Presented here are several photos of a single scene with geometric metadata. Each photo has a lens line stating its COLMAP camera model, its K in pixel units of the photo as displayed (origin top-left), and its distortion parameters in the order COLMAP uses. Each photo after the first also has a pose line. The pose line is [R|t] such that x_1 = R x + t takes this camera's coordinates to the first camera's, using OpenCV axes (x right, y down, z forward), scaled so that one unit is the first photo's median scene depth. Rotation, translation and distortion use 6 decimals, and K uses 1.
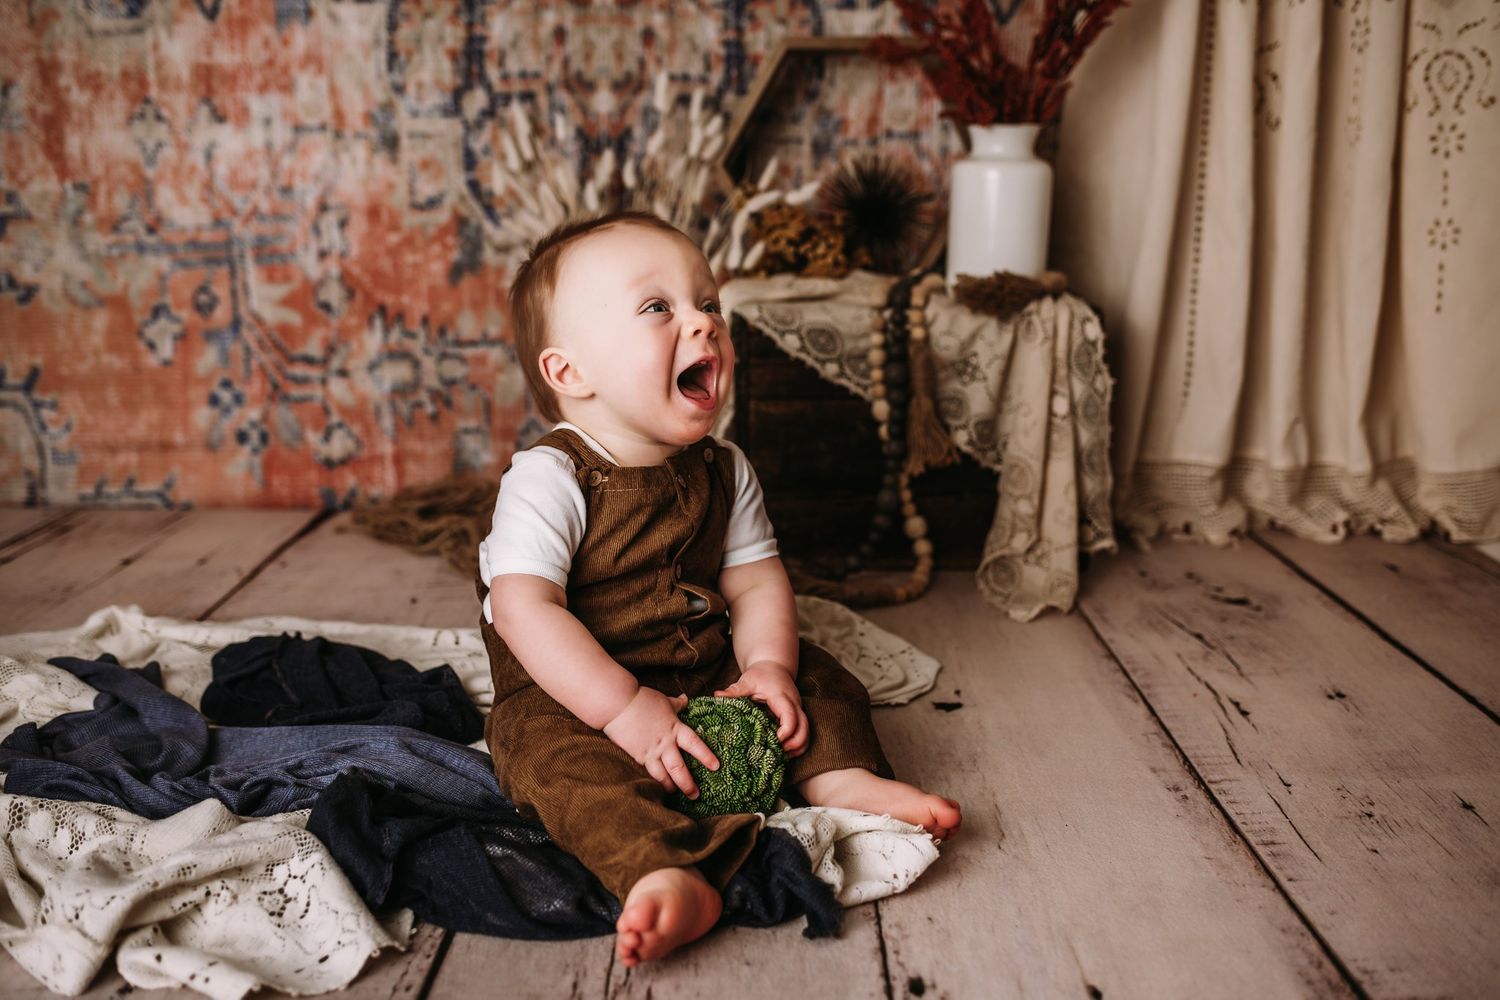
lens RADIAL K [[1402.9, 0, 734.9], [0, 1402.9, 499.1], [0, 0, 1]] dist [0.007450, -0.026271]
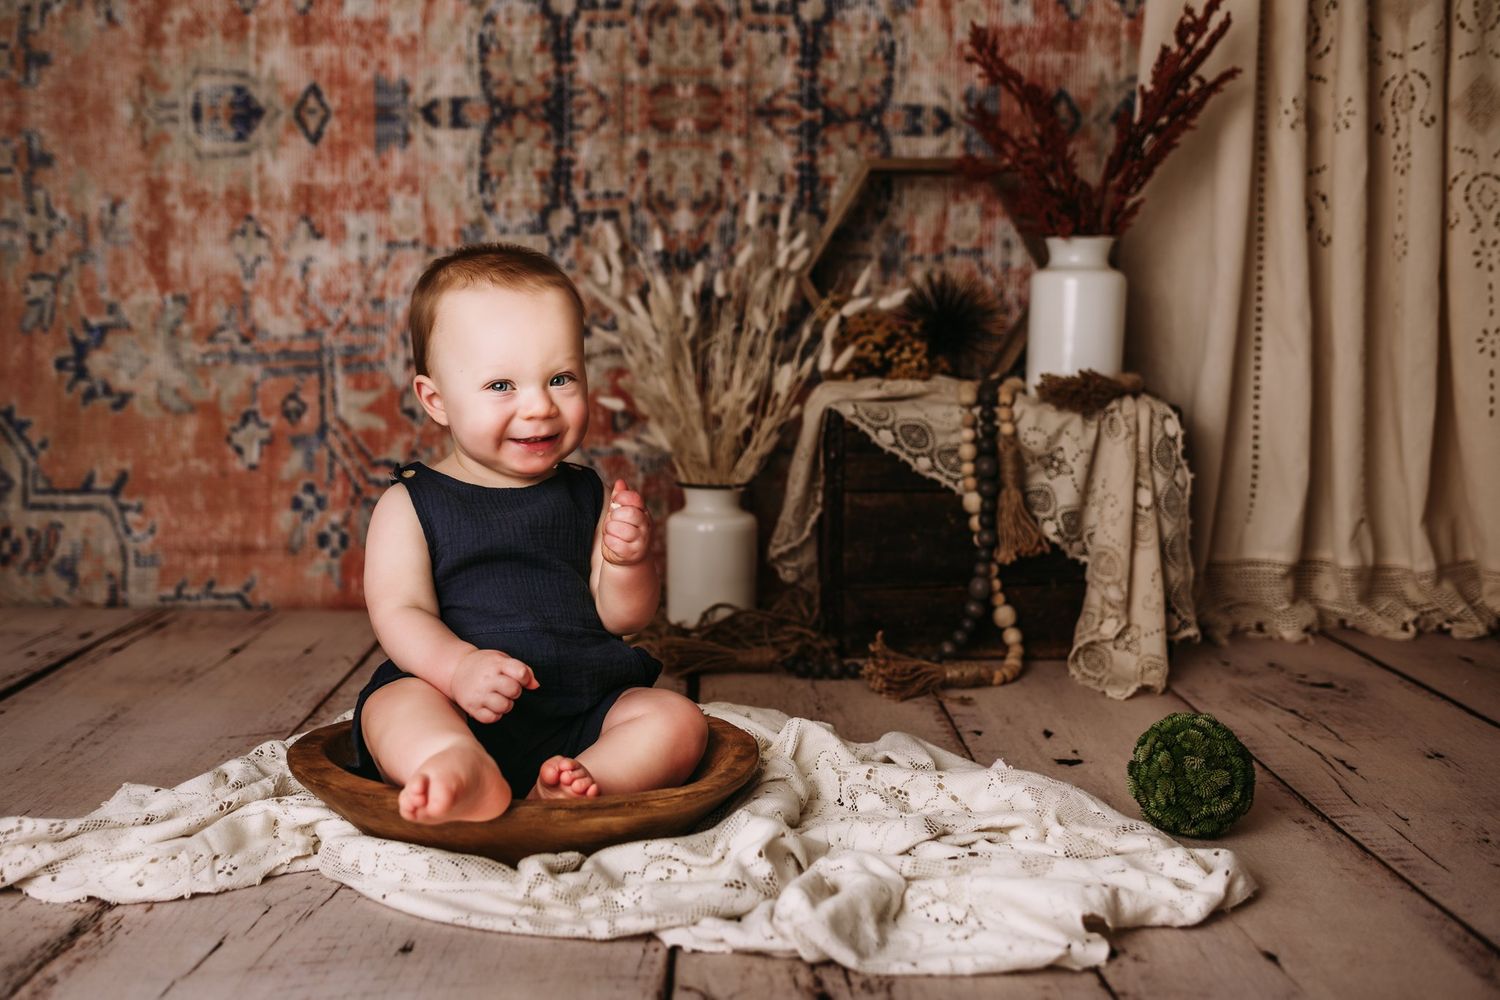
lens RADIAL K [[1530.1, 0, 679.6], [0, 1530.1, 484.6], [0, 0, 1]] dist [0.006167, 0.009391]
pose [[0.999999, 0.001452, -0.000502, -0.096188], [-0.001502, 0.992652, -0.120994, 0.052696], [0.000322, 0.120995, 0.992653, -0.114688]]
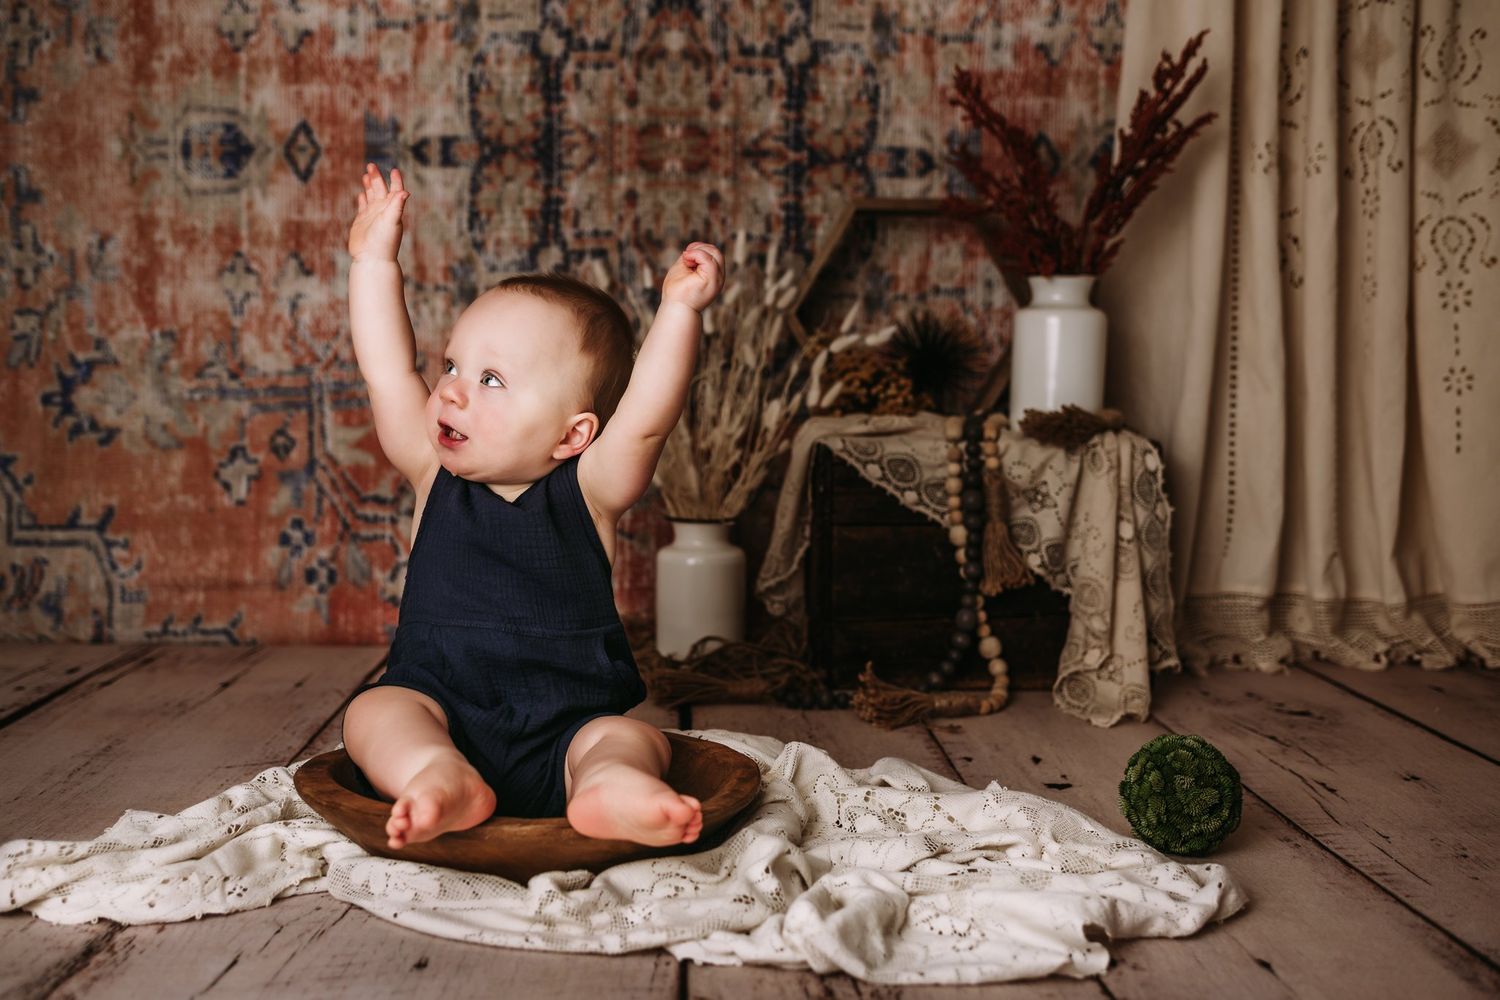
lens RADIAL K [[1528.8, 0, 700.2], [0, 1528.8, 504.8], [0, 0, 1]] dist [0.005519, 0.010858]
pose [[0.999499, 0.001335, 0.031612, -0.108800], [0.003022, 0.990511, -0.137401, 0.061610], [-0.031495, 0.137428, 0.990011, -0.123764]]
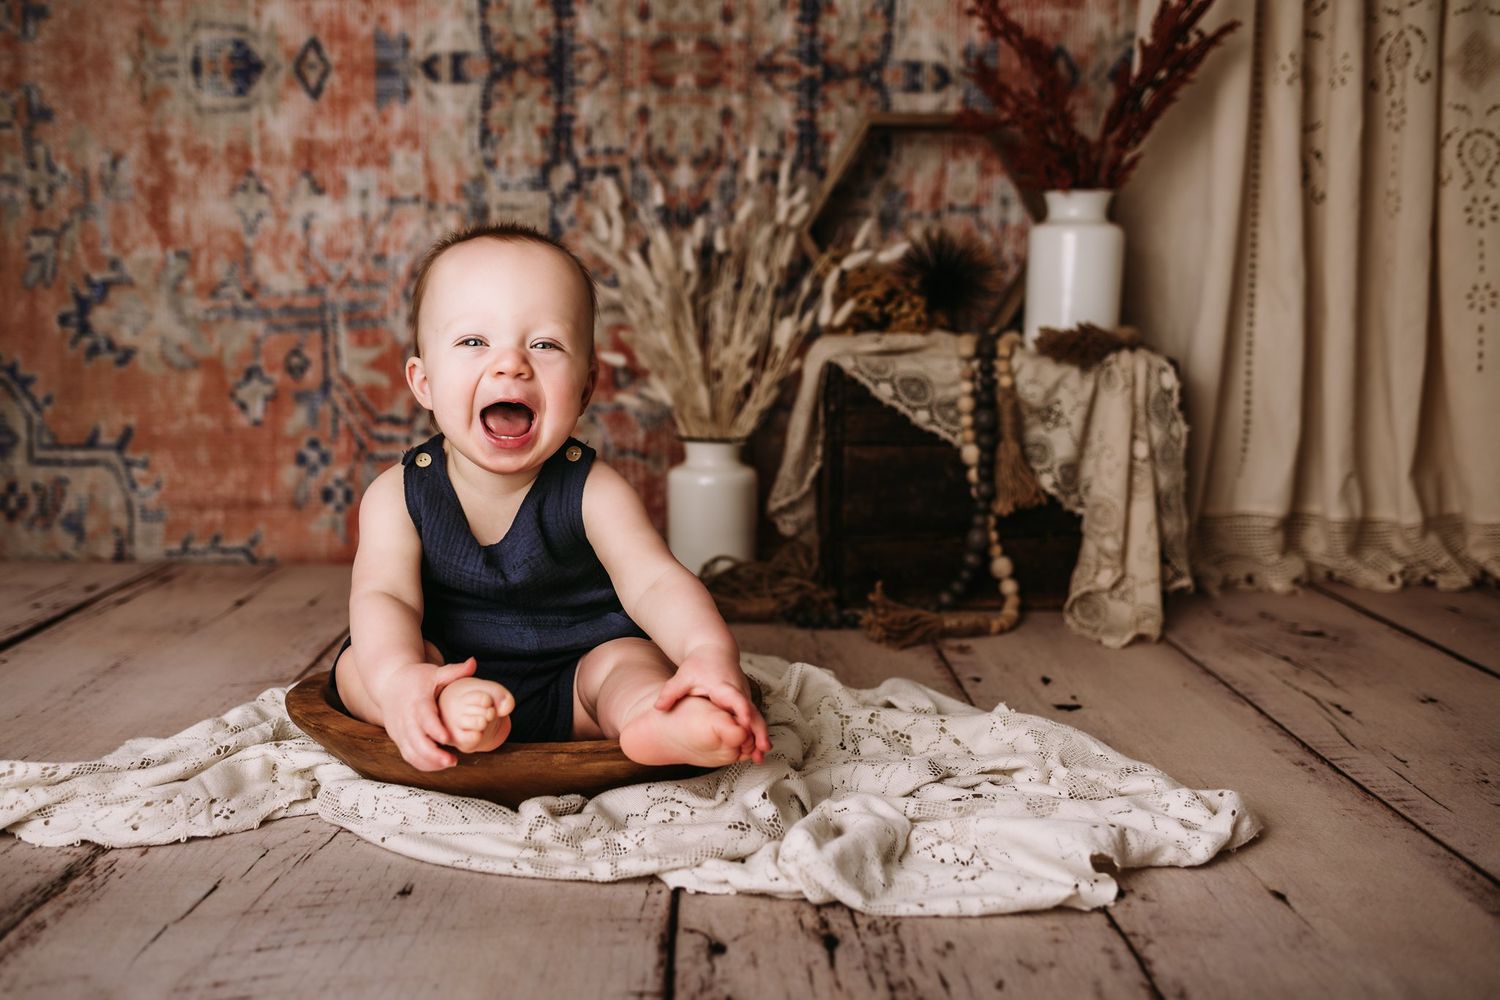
lens RADIAL K [[1472.4, 0, 696.0], [0, 1472.4, 507.4], [0, 0, 1]] dist [0.004757, 0.005652]
pose [[0.999936, 0.000648, 0.011297, -0.097453], [0.000311, 0.996404, -0.084724, 0.059655], [-0.011311, 0.084722, 0.996340, -0.084404]]
